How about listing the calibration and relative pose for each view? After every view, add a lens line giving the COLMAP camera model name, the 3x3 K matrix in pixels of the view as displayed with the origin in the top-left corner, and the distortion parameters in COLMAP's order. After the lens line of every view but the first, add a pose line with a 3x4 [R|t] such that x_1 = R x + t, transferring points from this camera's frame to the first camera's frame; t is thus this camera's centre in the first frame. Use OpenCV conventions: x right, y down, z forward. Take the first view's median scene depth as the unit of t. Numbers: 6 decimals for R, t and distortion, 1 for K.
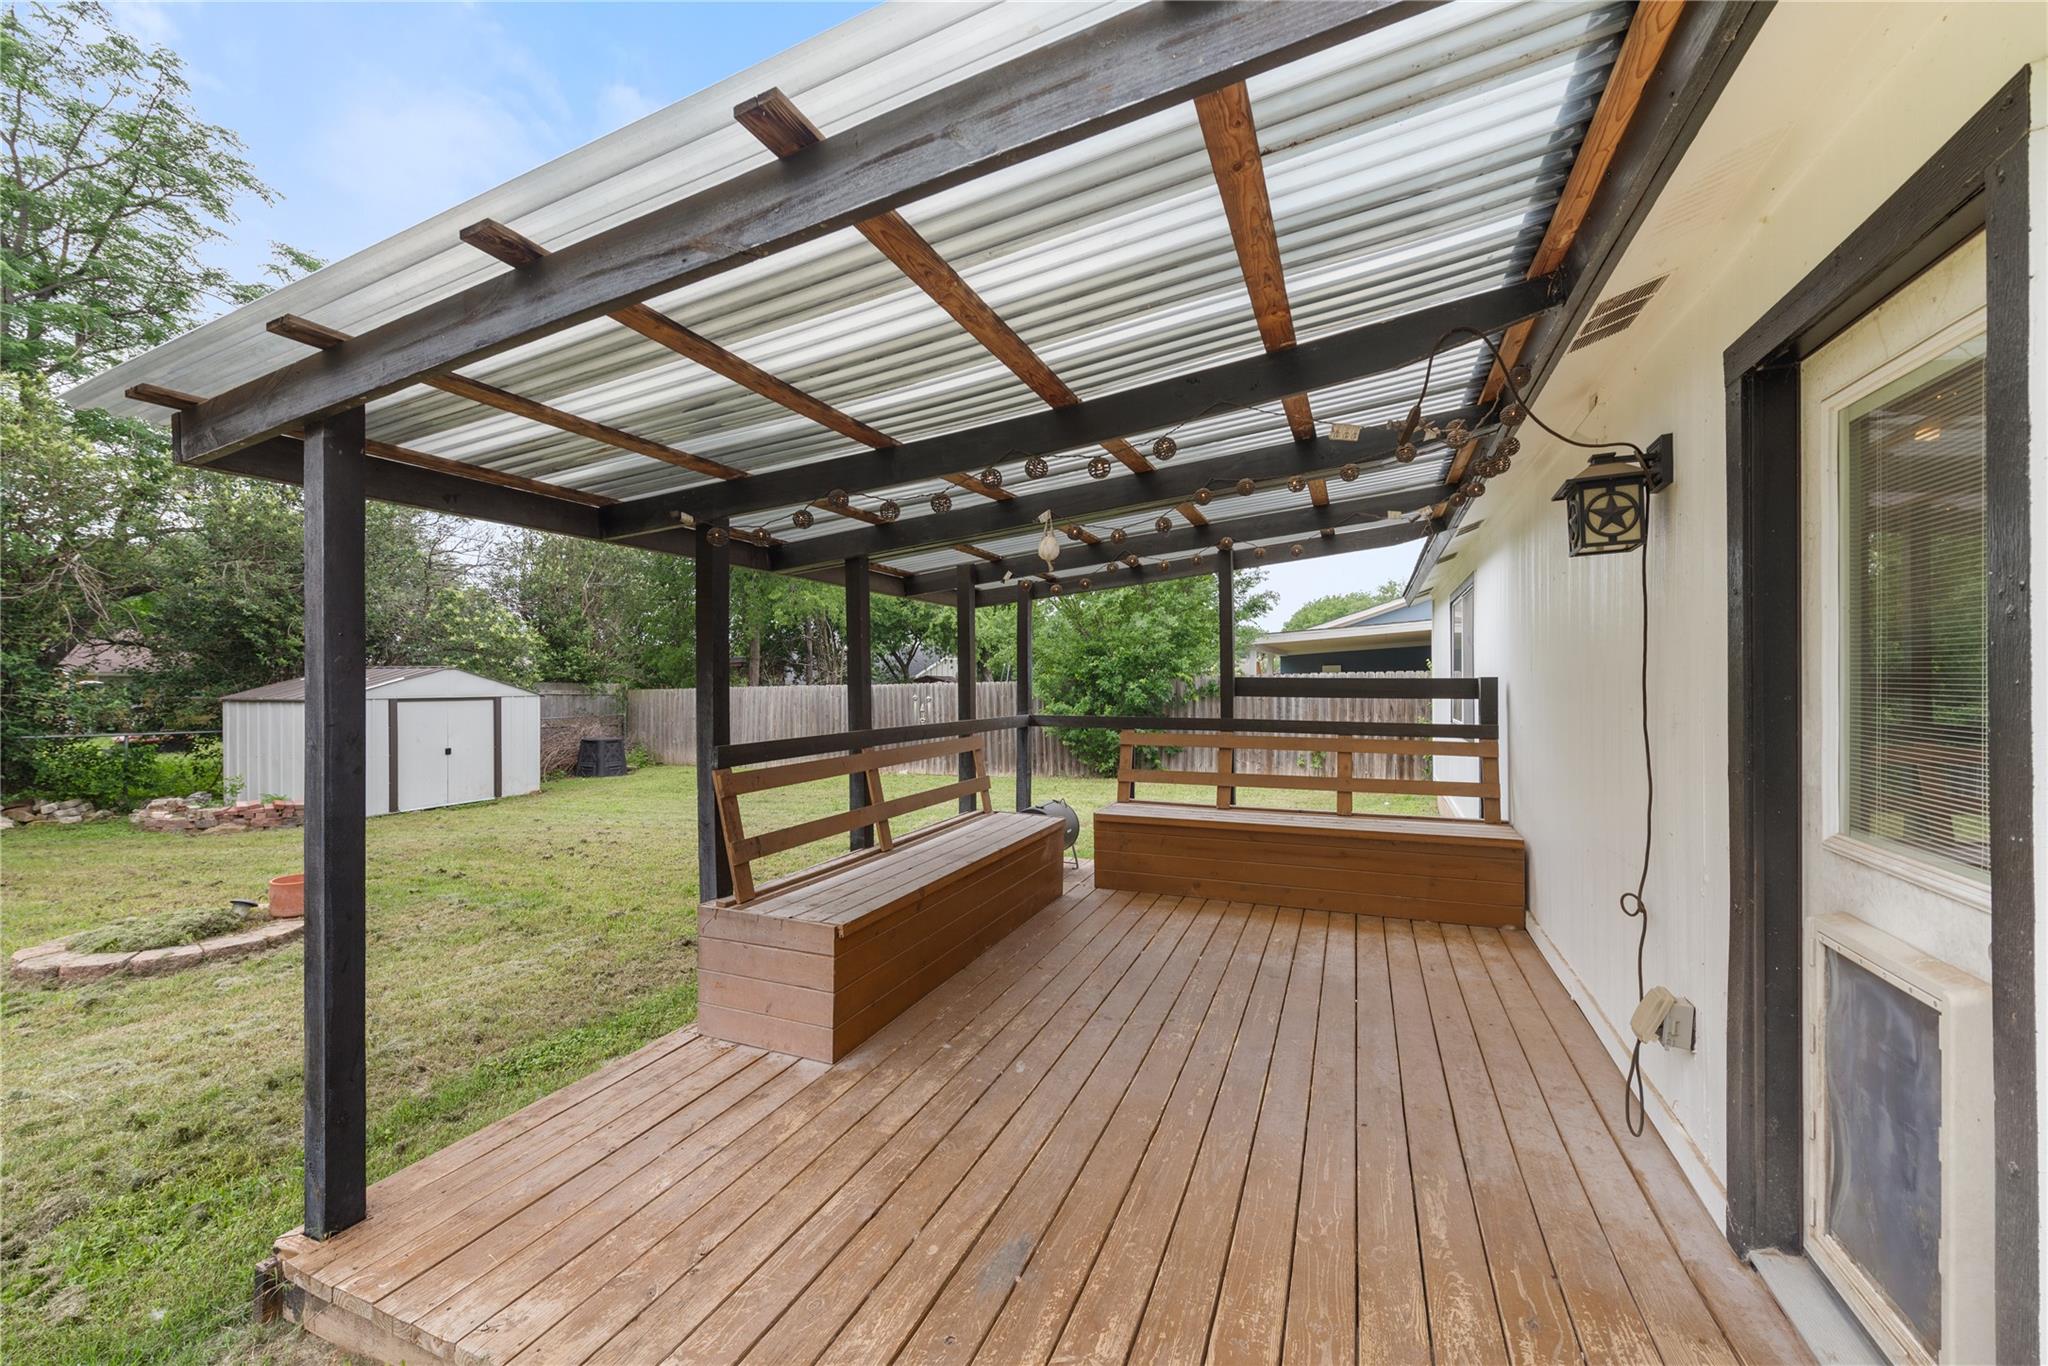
lens RADIAL K [[861.8, 0, 1024.0], [0, 861.8, 683.0], [0, 0, 1]] dist [-0.000714, -0.000083]
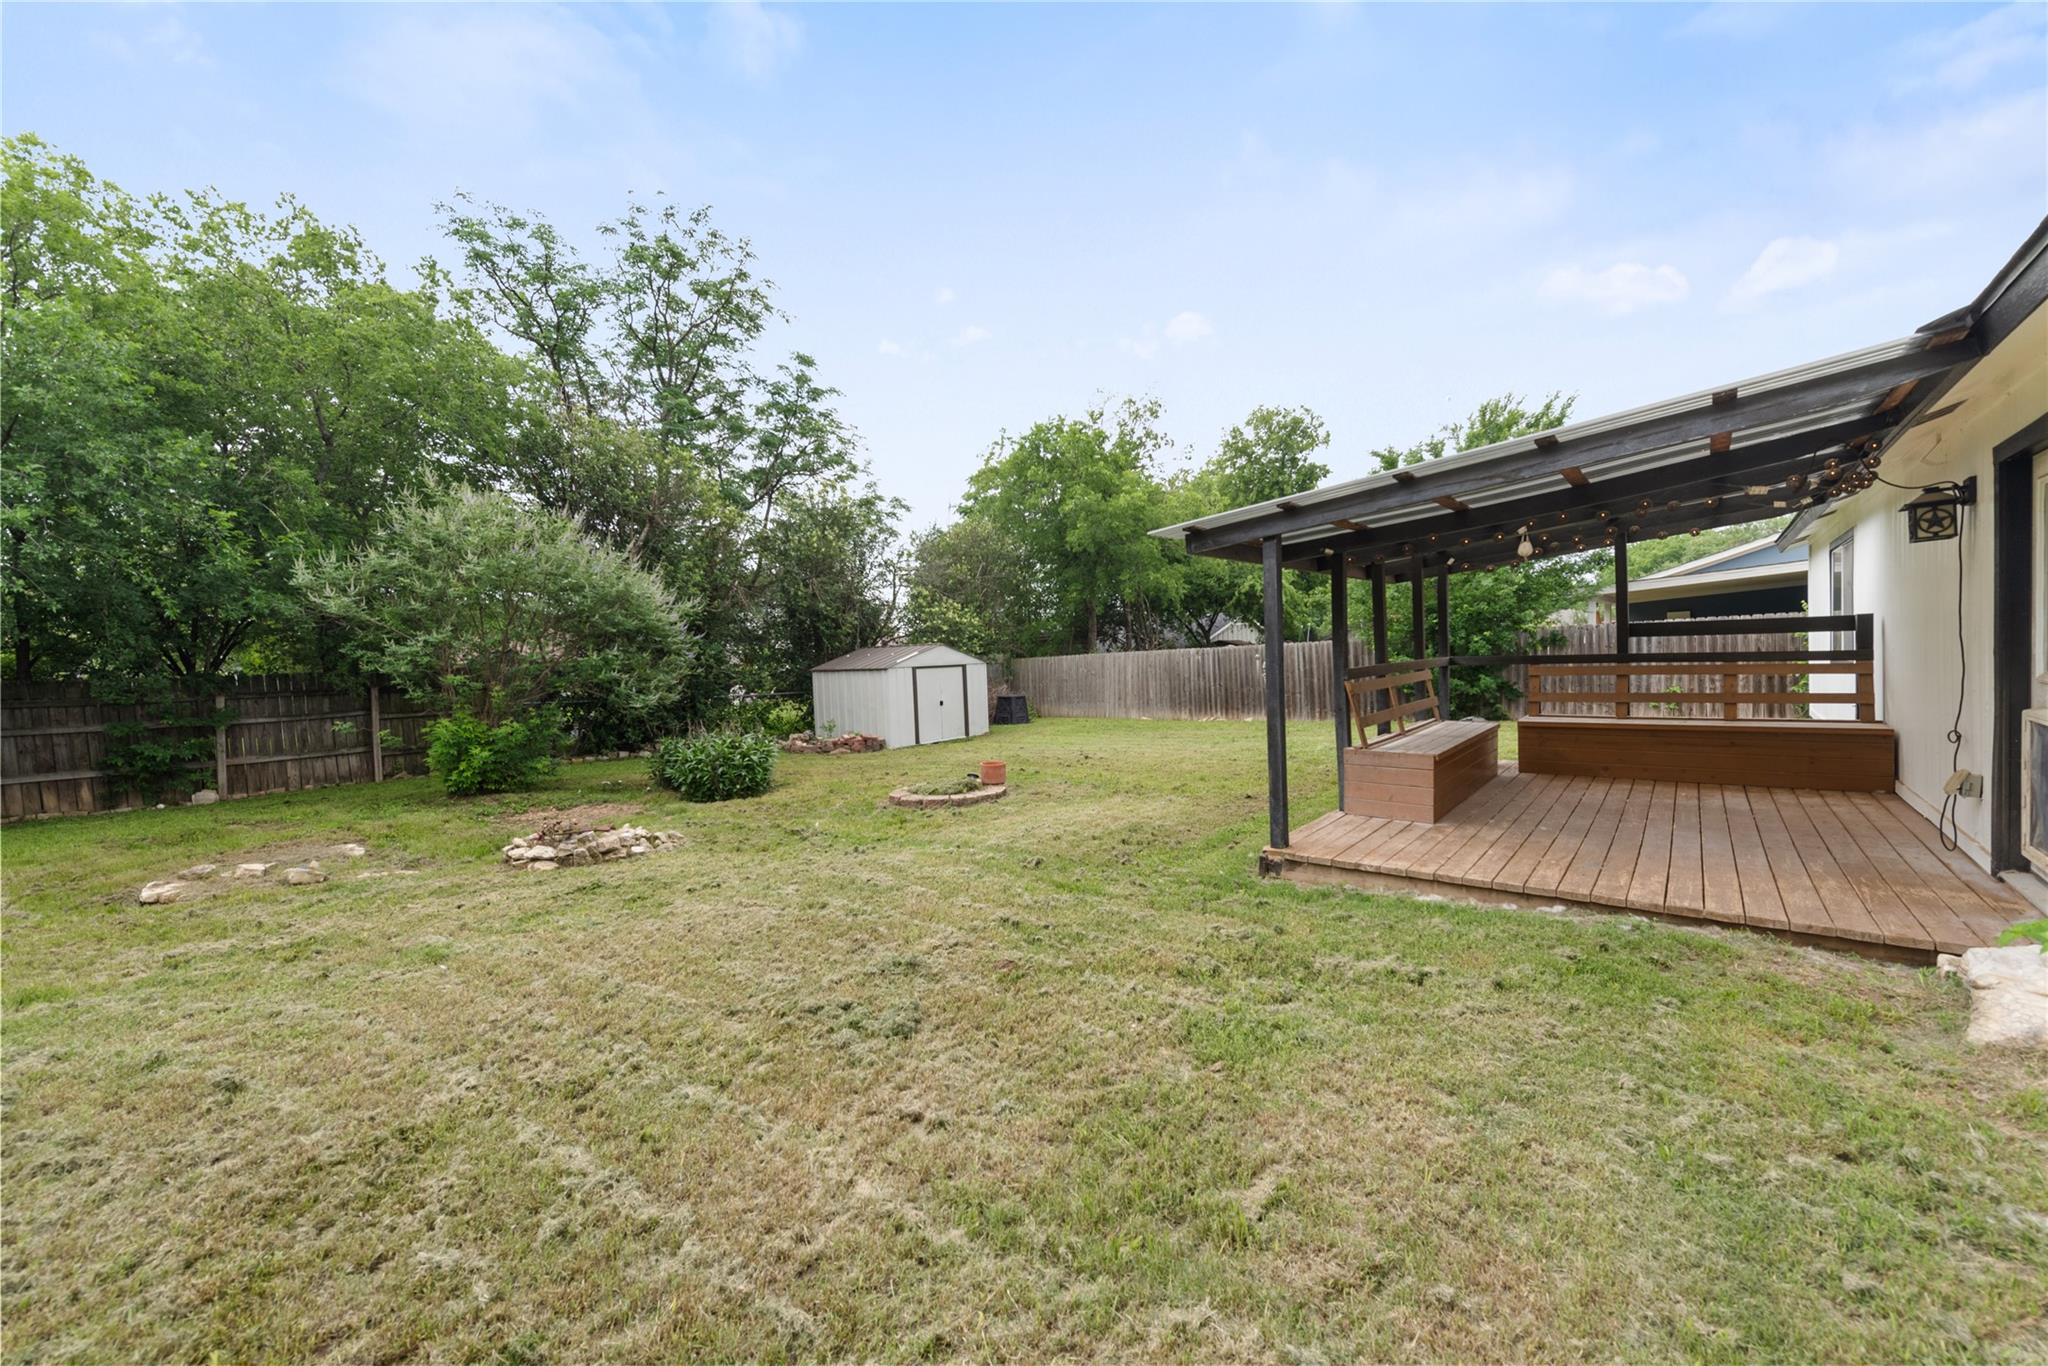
lens RADIAL K [[806.5, 0, 1028.9], [0, 806.5, 684.9], [0, 0, 1]] dist [0.000236, -0.000183]
pose [[0.947652, -0.021401, -0.318588, -0.280890], [0.035315, 0.998655, 0.037963, 0.010055], [0.317347, -0.047227, 0.947133, -0.577864]]
